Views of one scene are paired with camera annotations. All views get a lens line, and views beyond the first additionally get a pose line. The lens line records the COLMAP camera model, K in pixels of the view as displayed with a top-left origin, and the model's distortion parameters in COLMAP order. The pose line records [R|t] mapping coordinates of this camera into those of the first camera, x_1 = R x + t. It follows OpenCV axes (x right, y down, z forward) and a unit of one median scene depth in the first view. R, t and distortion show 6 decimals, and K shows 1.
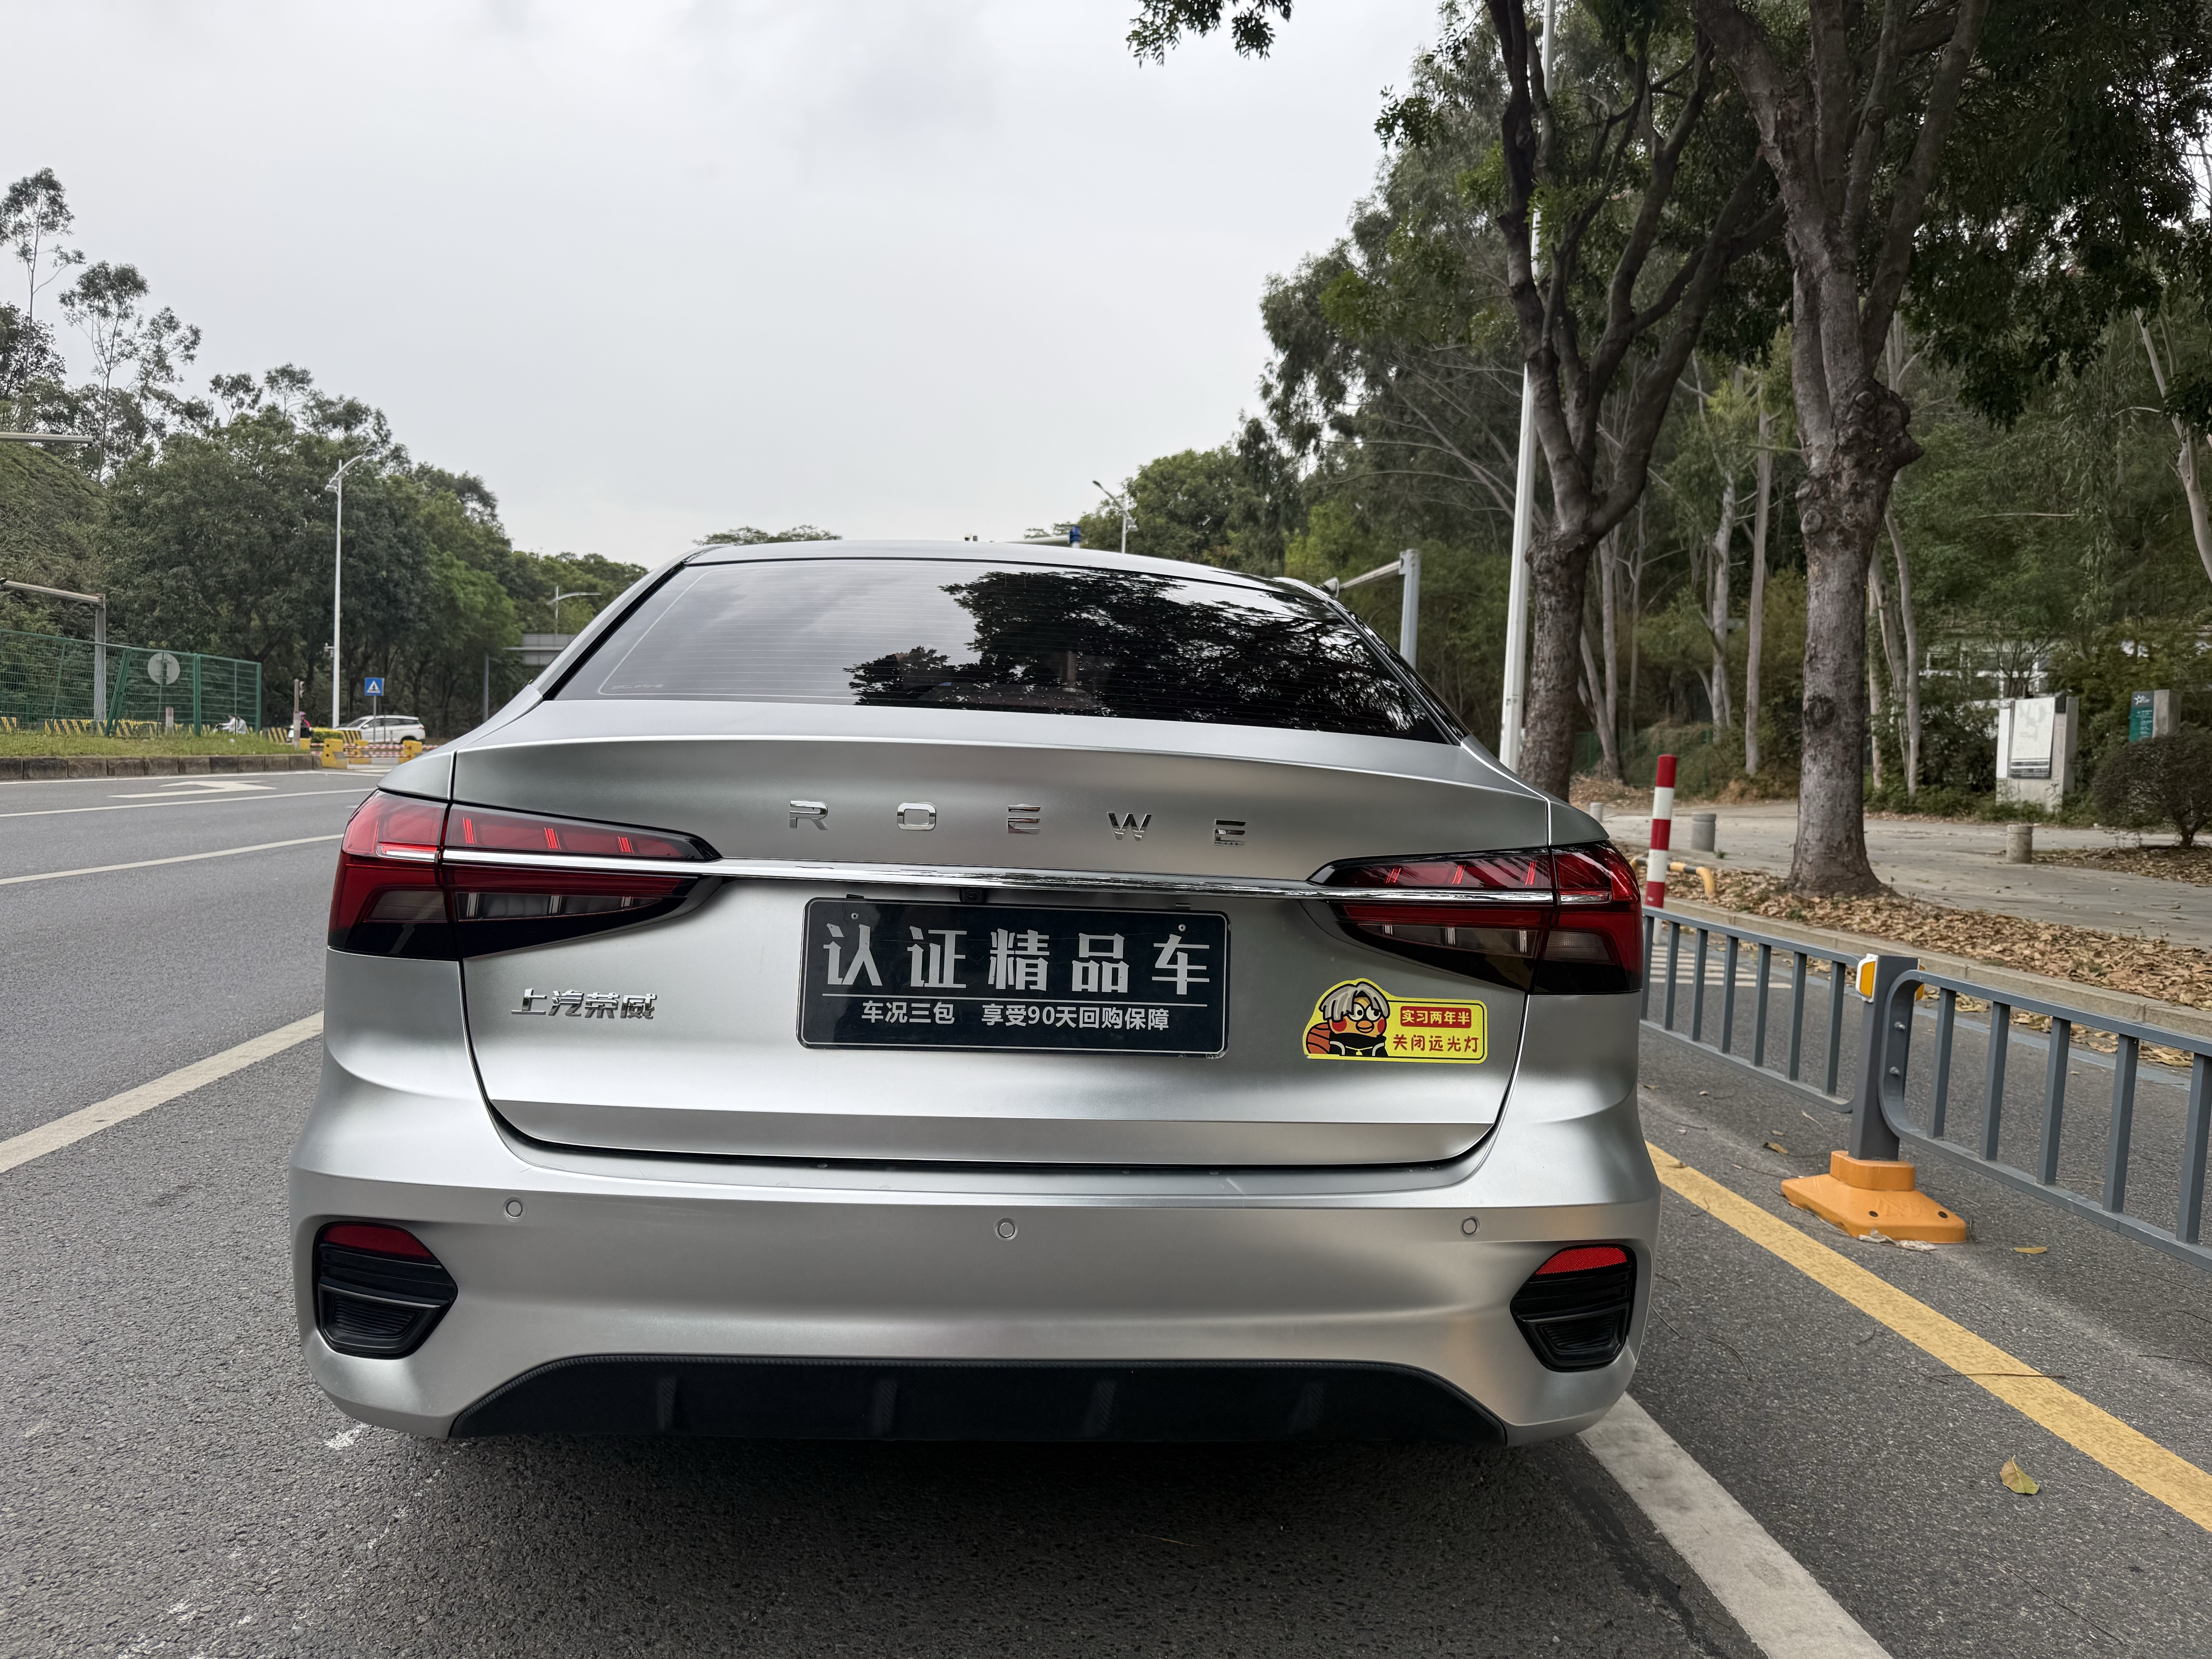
lens RADIAL K [[1562.7, 0, 1096.8], [0, 1562.7, 844.7], [0, 0, 1]] dist [0.009763, -0.002337]
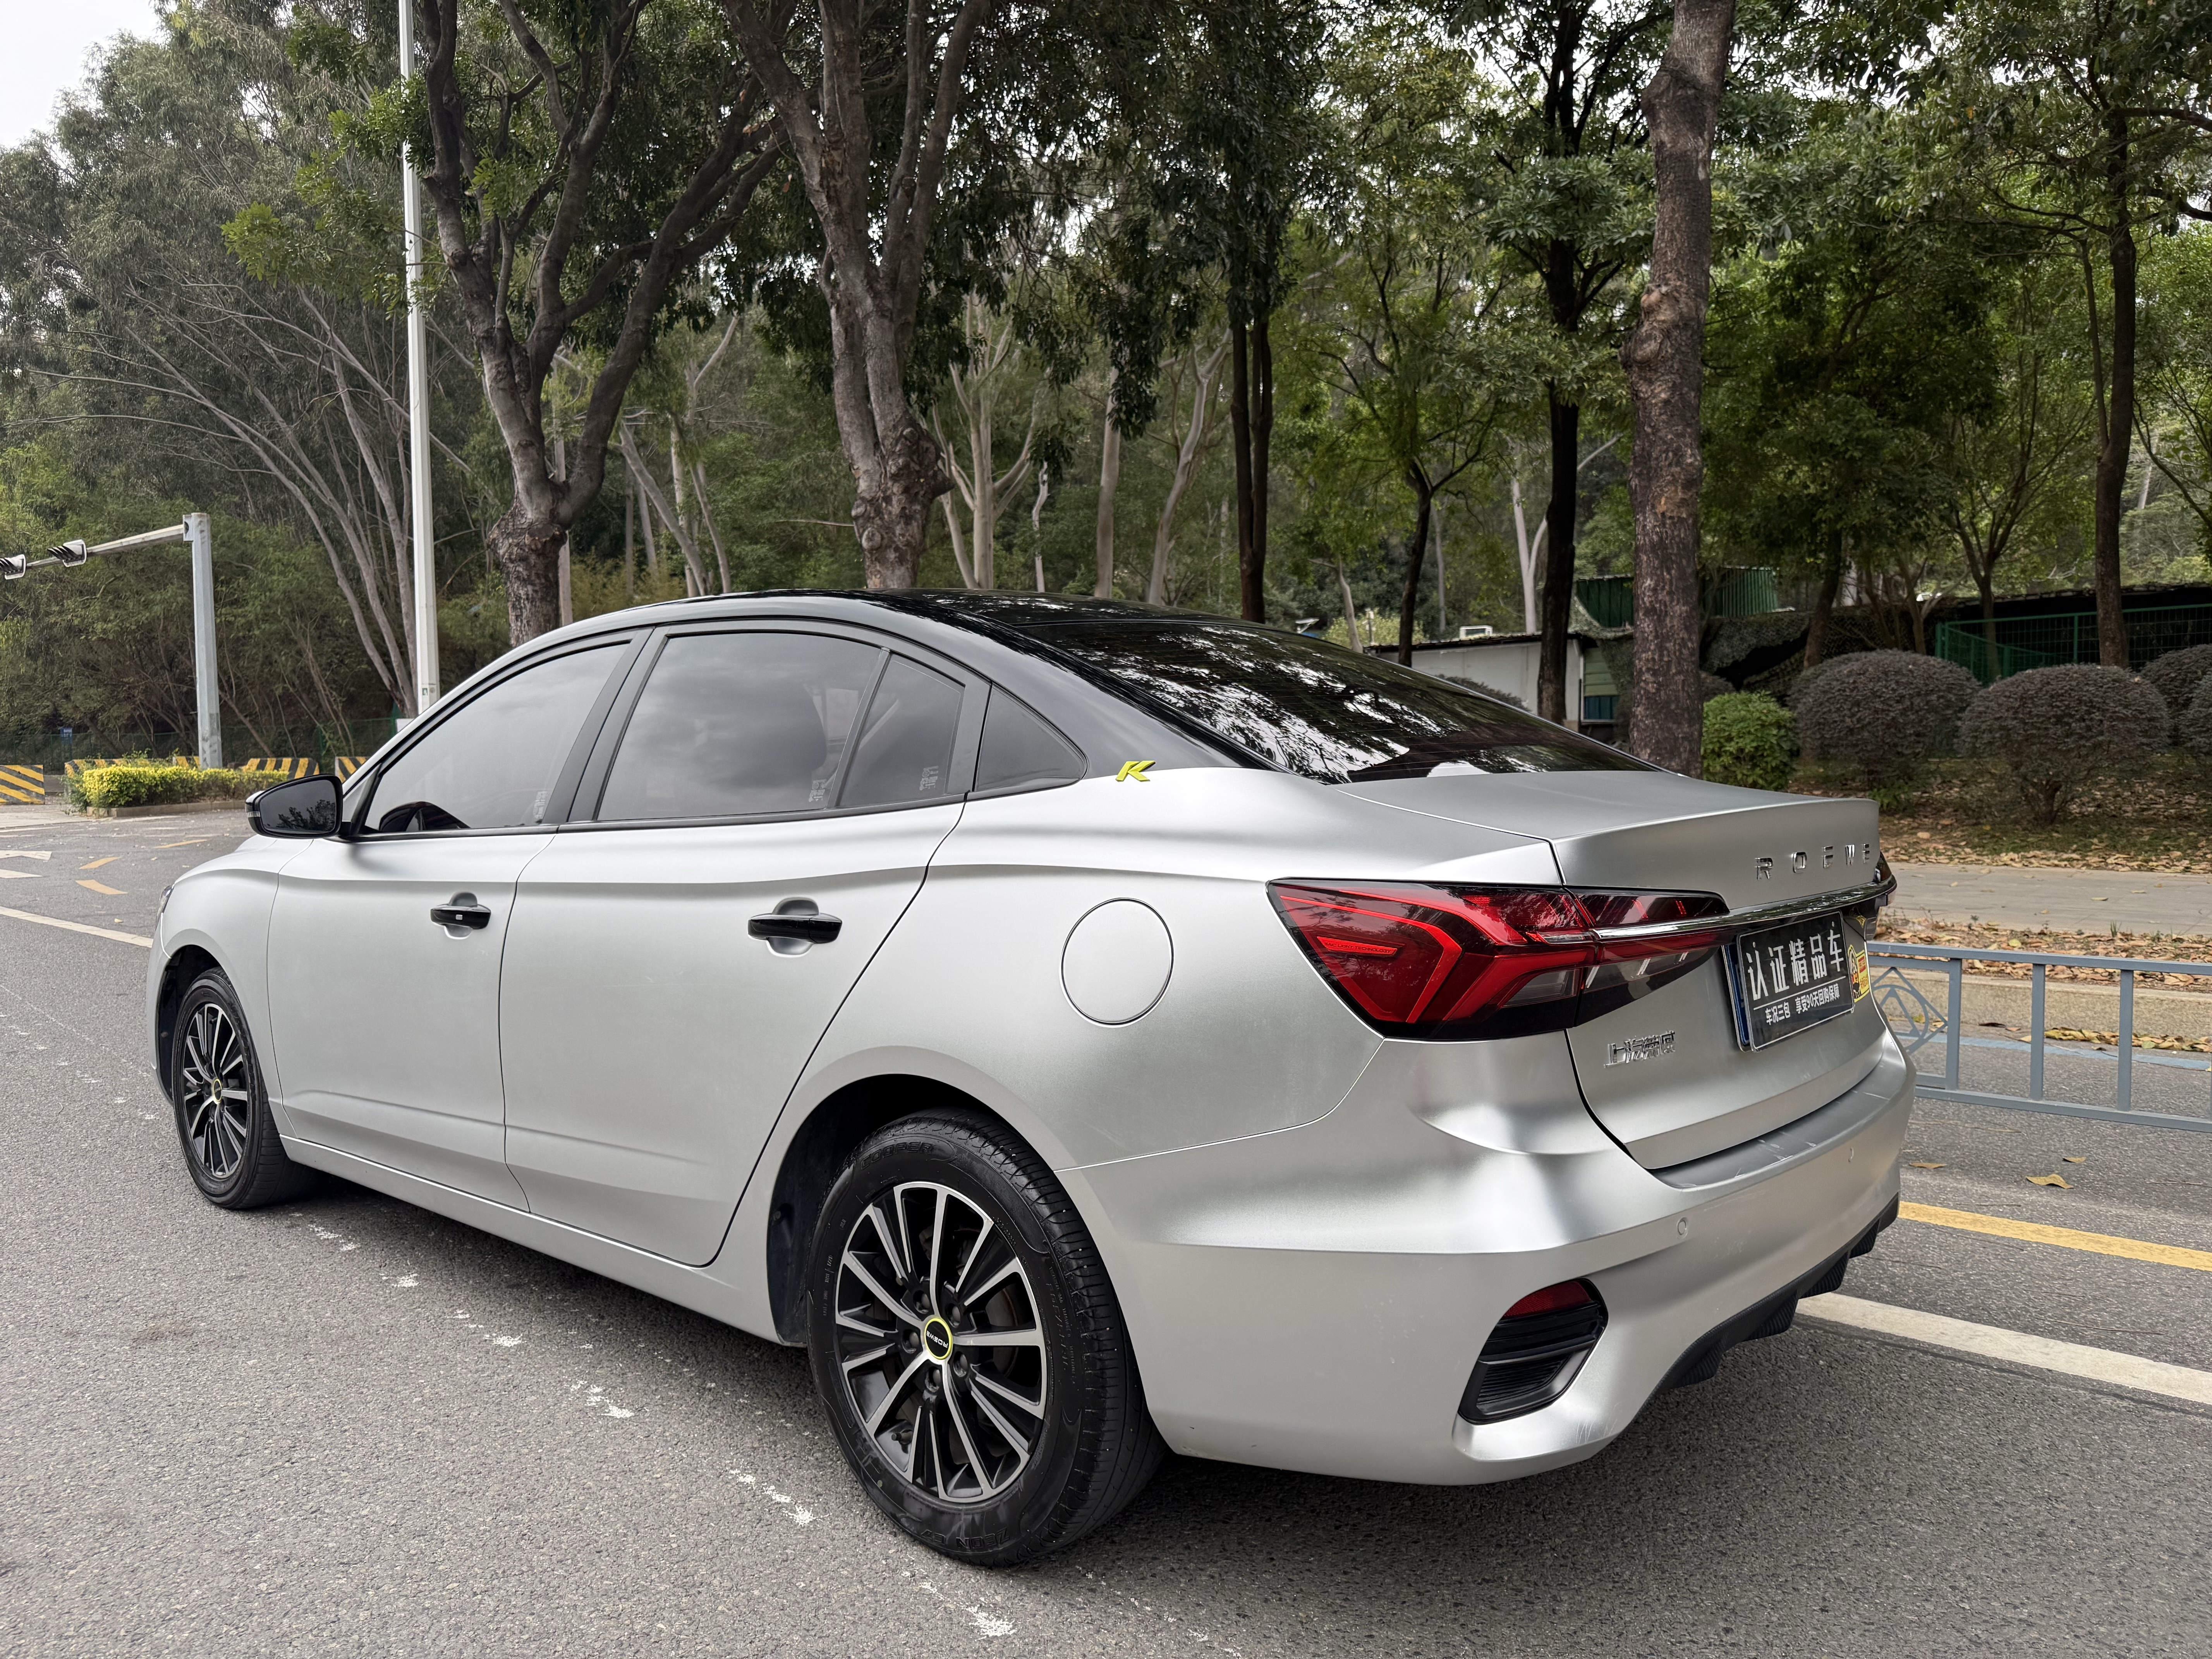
lens RADIAL K [[1560.9, 0, 1096.2], [0, 1560.9, 874.4], [0, 0, 1]] dist [0.092282, -0.124948]
pose [[0.721295, -0.093169, 0.686333, -0.144001], [0.071844, 0.995630, 0.059653, -0.012899], [-0.688892, 0.006281, 0.724837, 0.041810]]
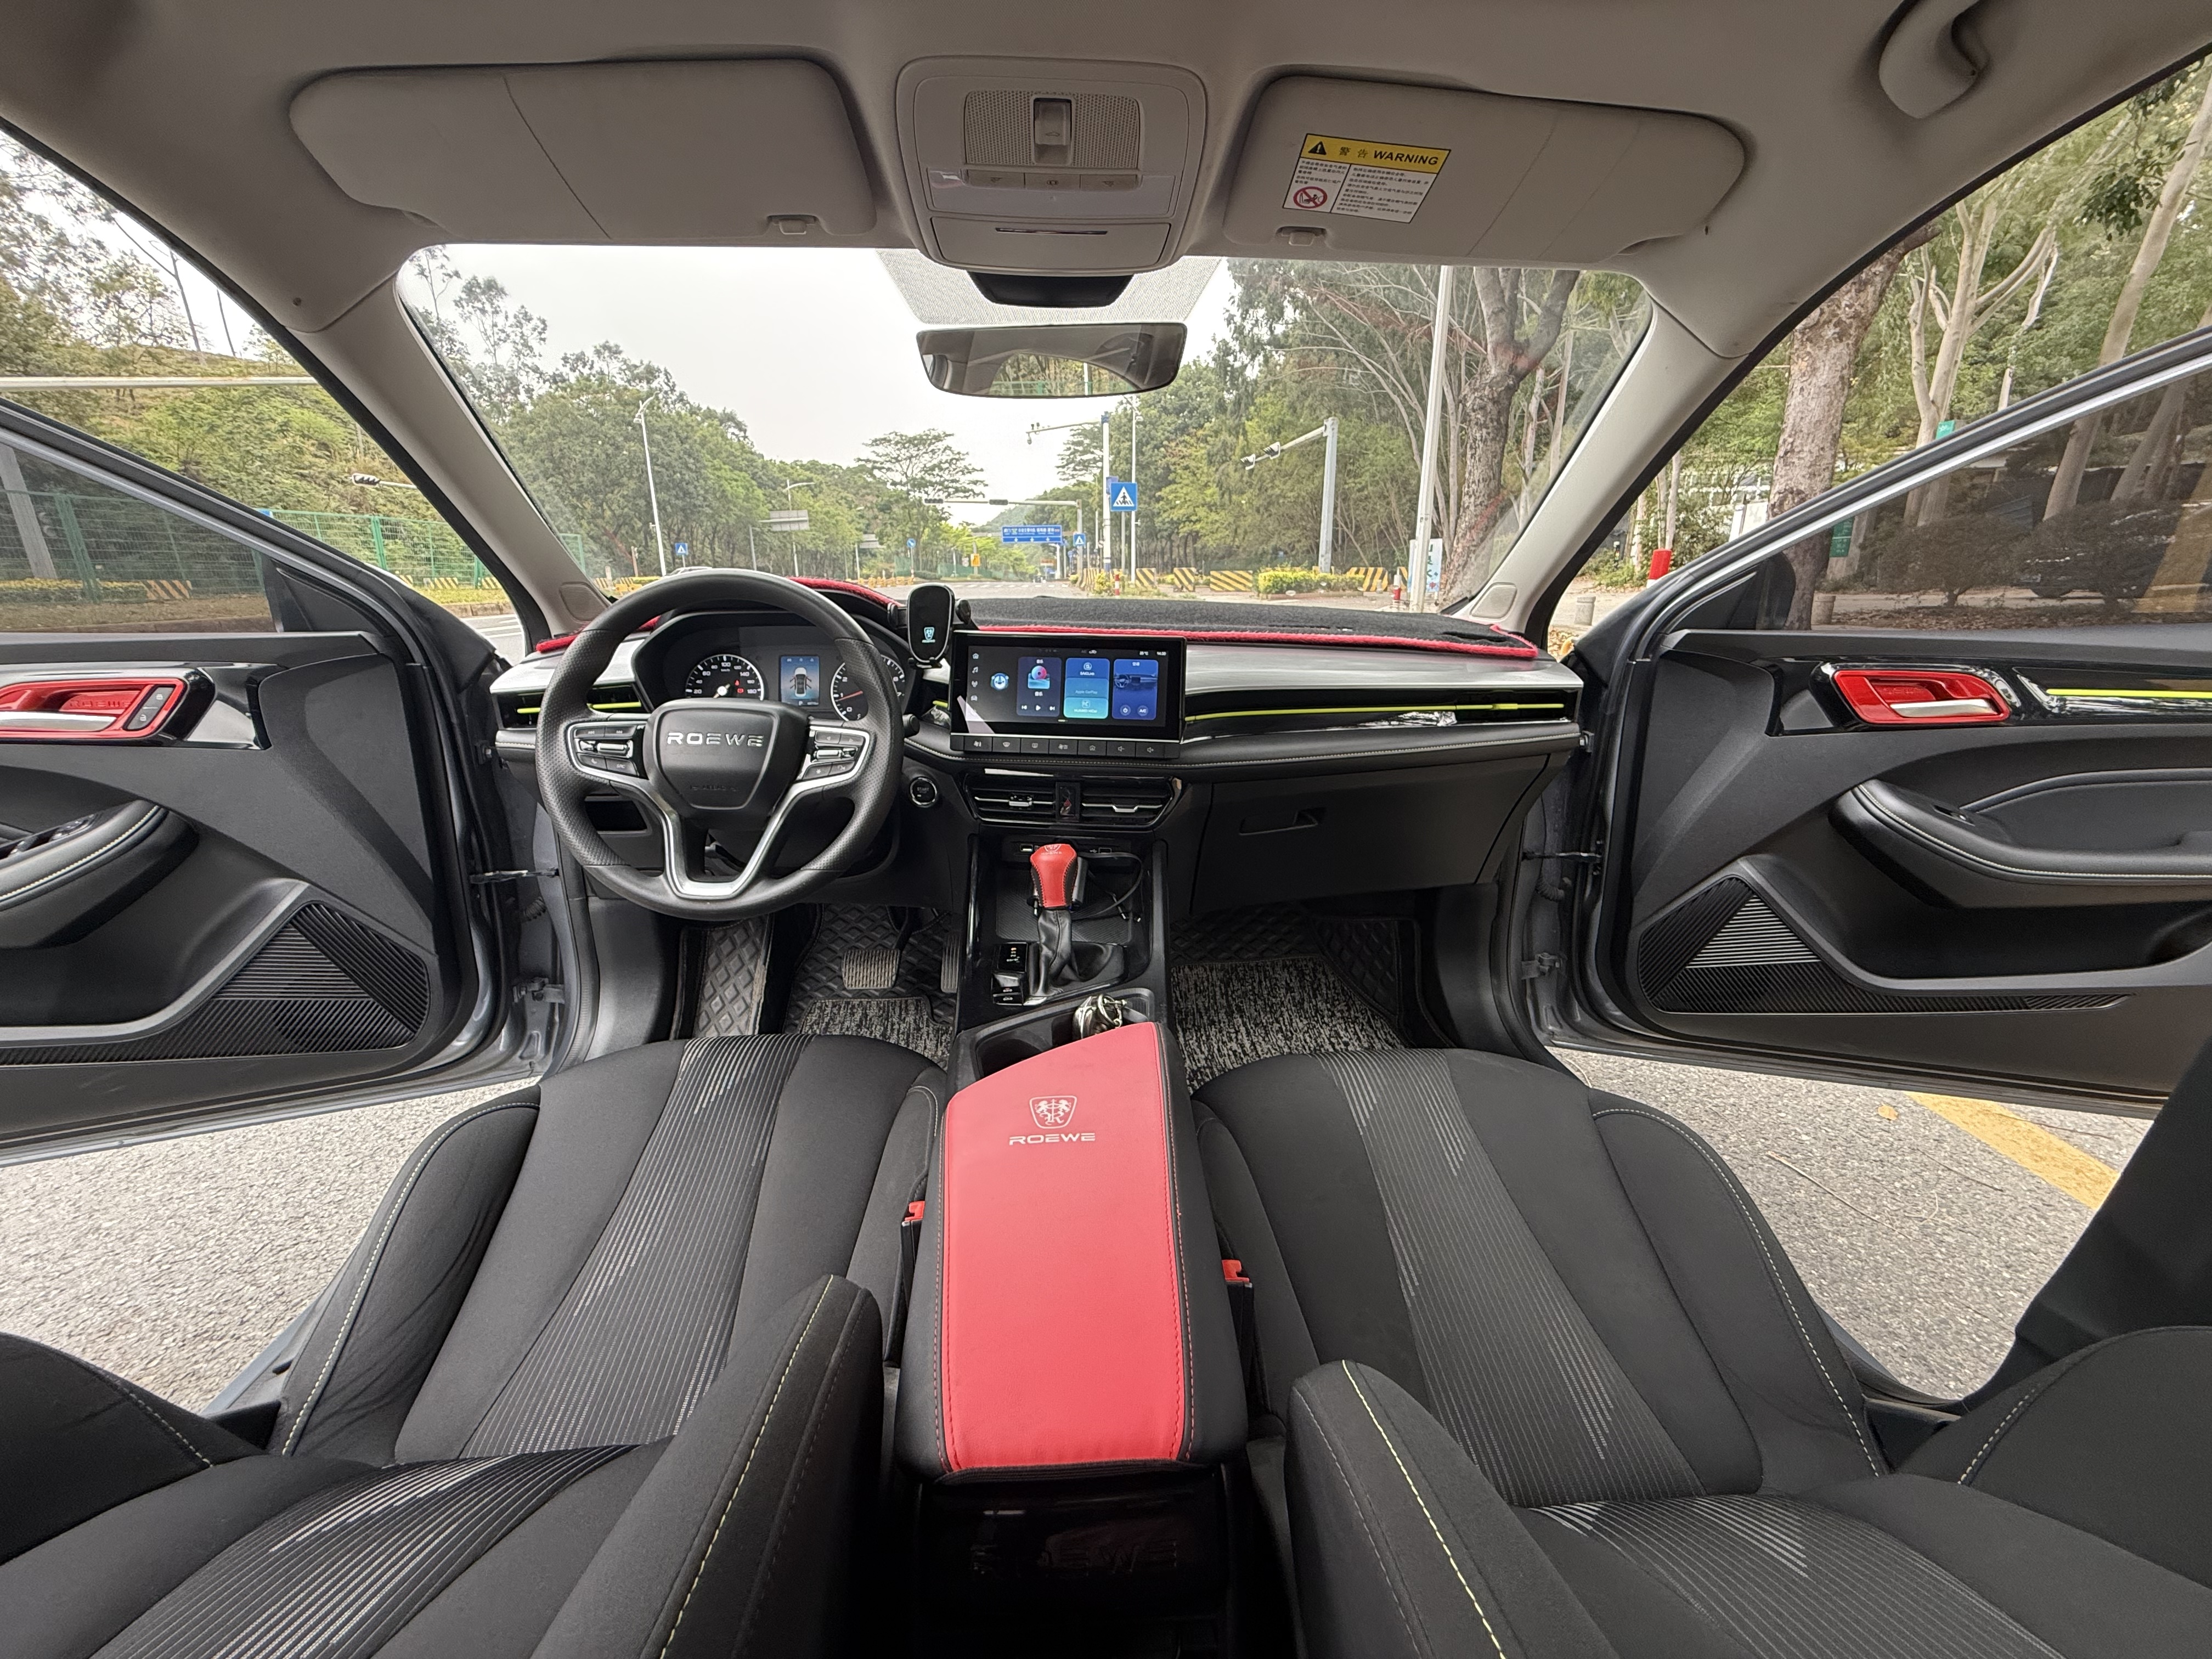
lens RADIAL K [[884.1, 0, 1102.7], [0, 884.1, 831.9], [0, 0, 1]] dist [0.000161, 0.000561]
pose [[0.998844, -0.037577, -0.029980, -0.016400], [0.043389, 0.973216, 0.225760, -0.011826], [0.020693, -0.226800, 0.973721, 0.197061]]
